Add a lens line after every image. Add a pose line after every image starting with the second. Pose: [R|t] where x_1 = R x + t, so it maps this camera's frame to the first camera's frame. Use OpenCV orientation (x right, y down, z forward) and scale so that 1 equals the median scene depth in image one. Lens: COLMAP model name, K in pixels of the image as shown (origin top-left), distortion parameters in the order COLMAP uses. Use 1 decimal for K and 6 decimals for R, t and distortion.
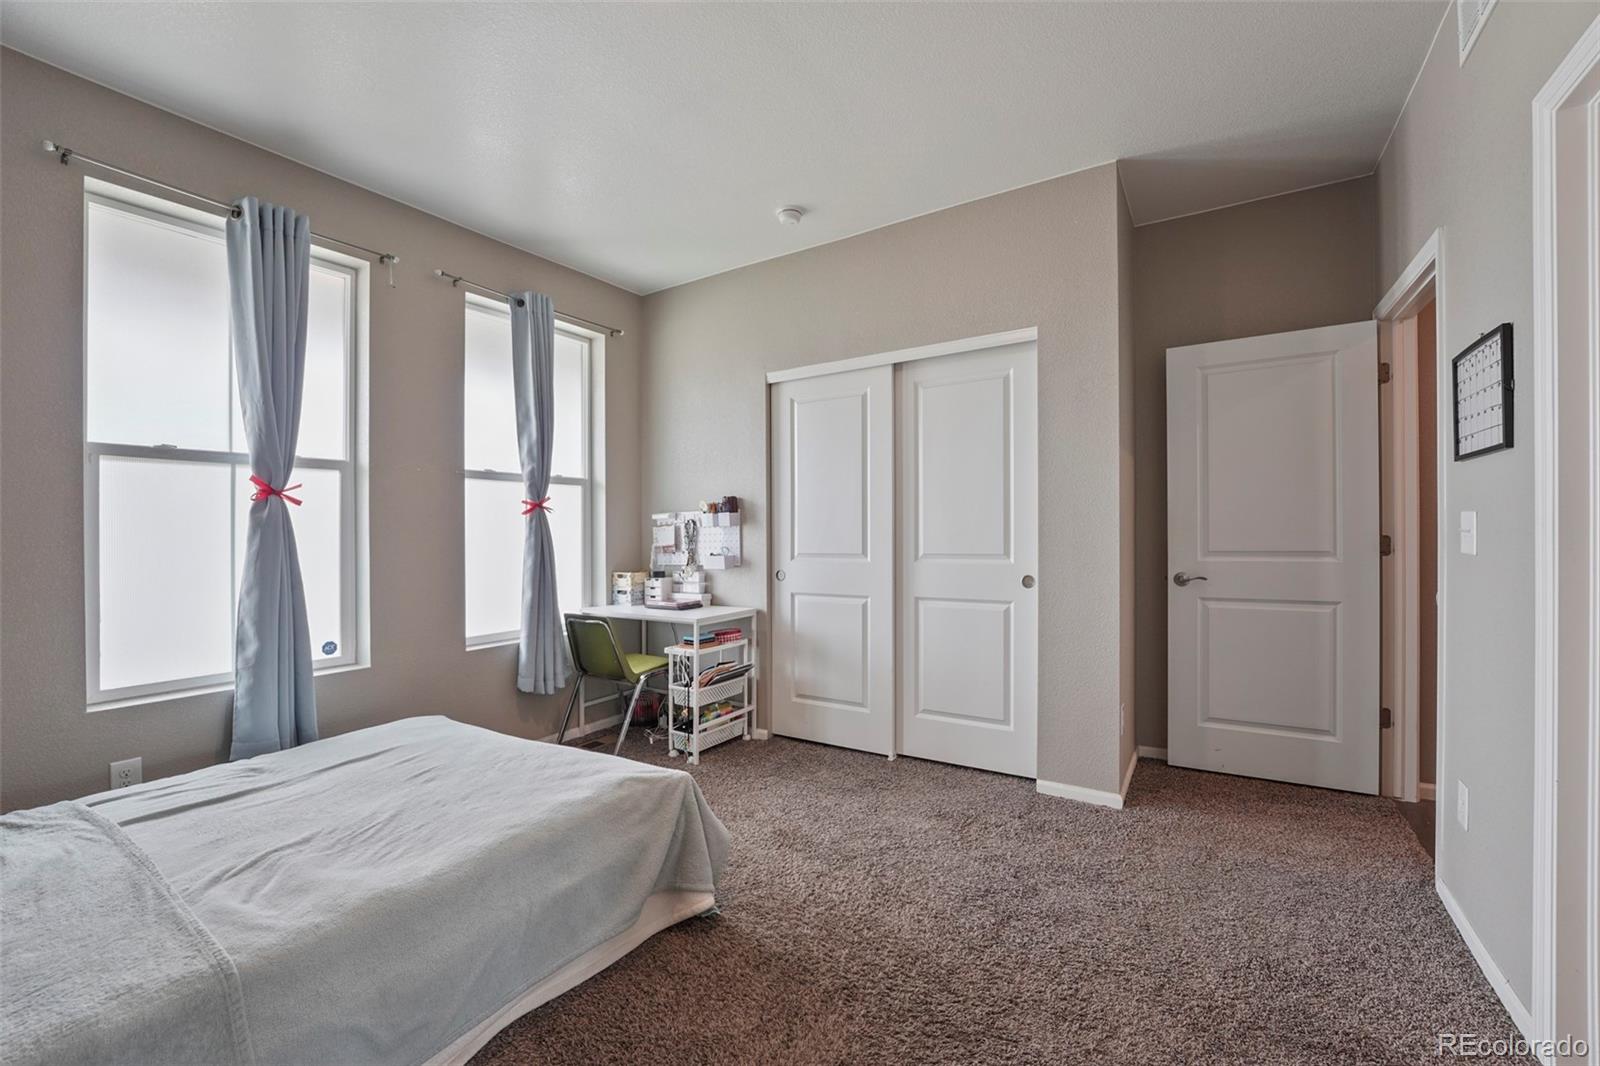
lens RADIAL K [[665.2, 0, 803.8], [0, 665.2, 536.1], [0, 0, 1]] dist [-0.020078, -0.000449]
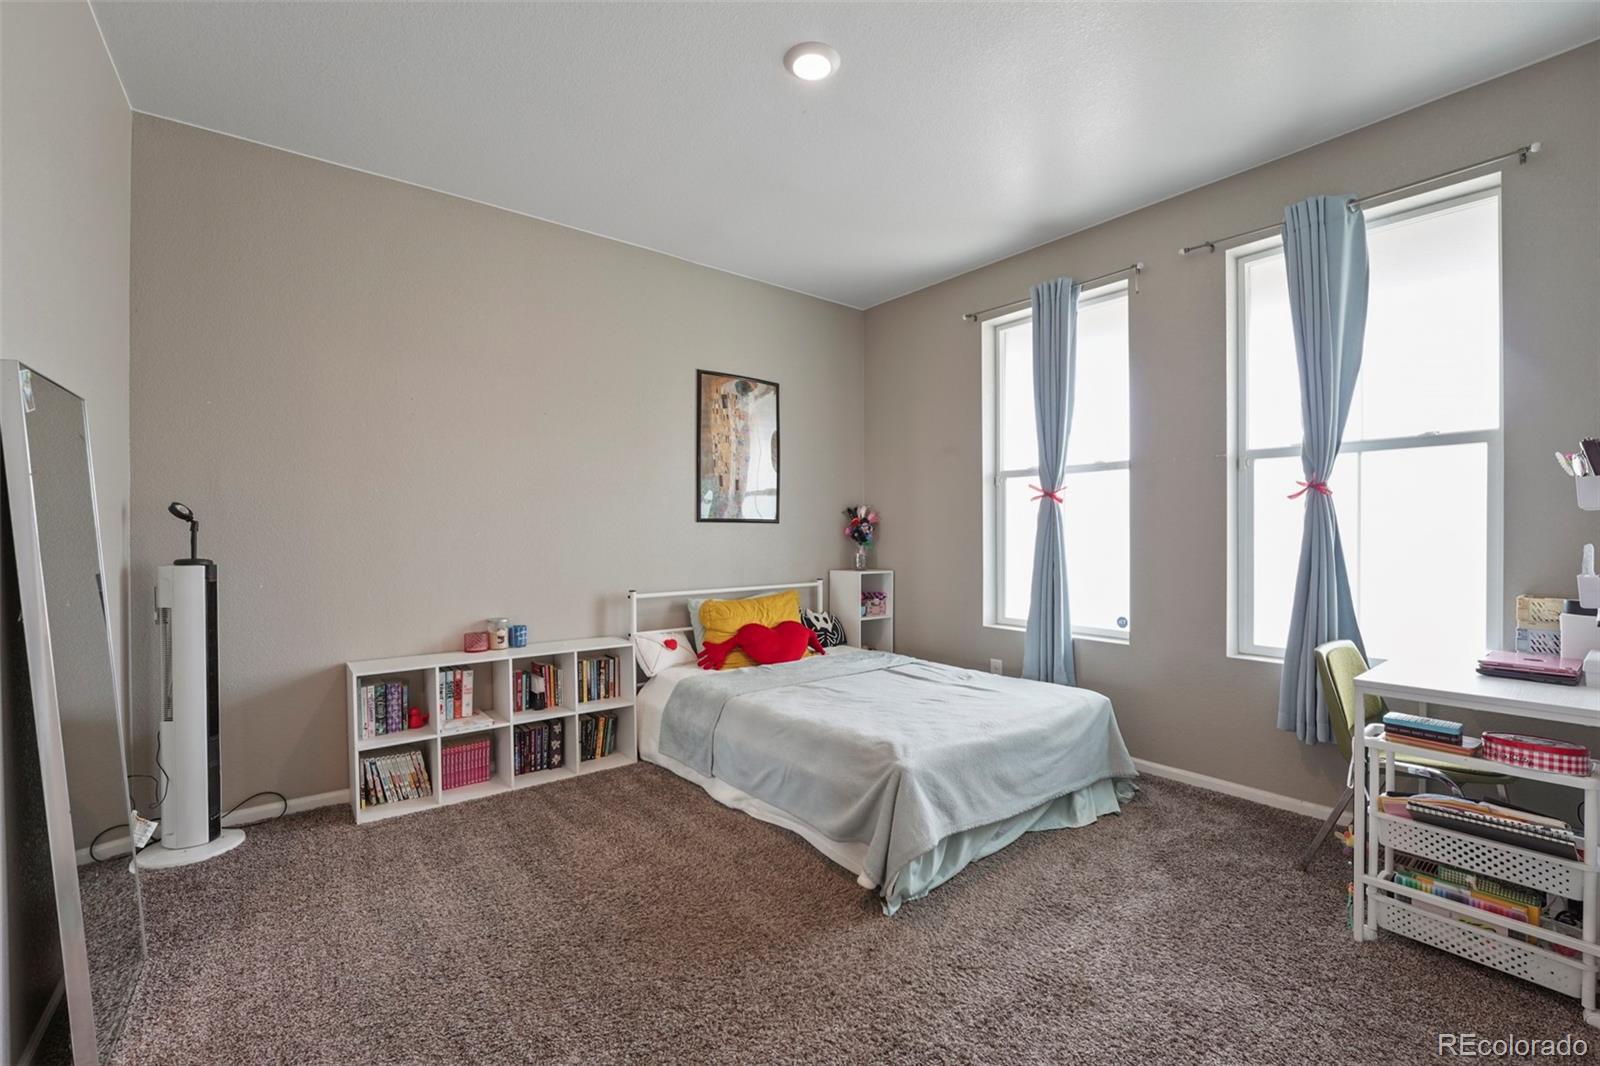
lens RADIAL K [[703.6, 0, 810.8], [0, 703.6, 533.5], [0, 0, 1]] dist [-0.019326, 0.000784]
pose [[-0.353473, 0.012631, -0.935359, 0.631214], [0.001620, 0.999916, 0.012891, -0.004714], [0.935443, 0.003042, -0.353464, 0.913914]]
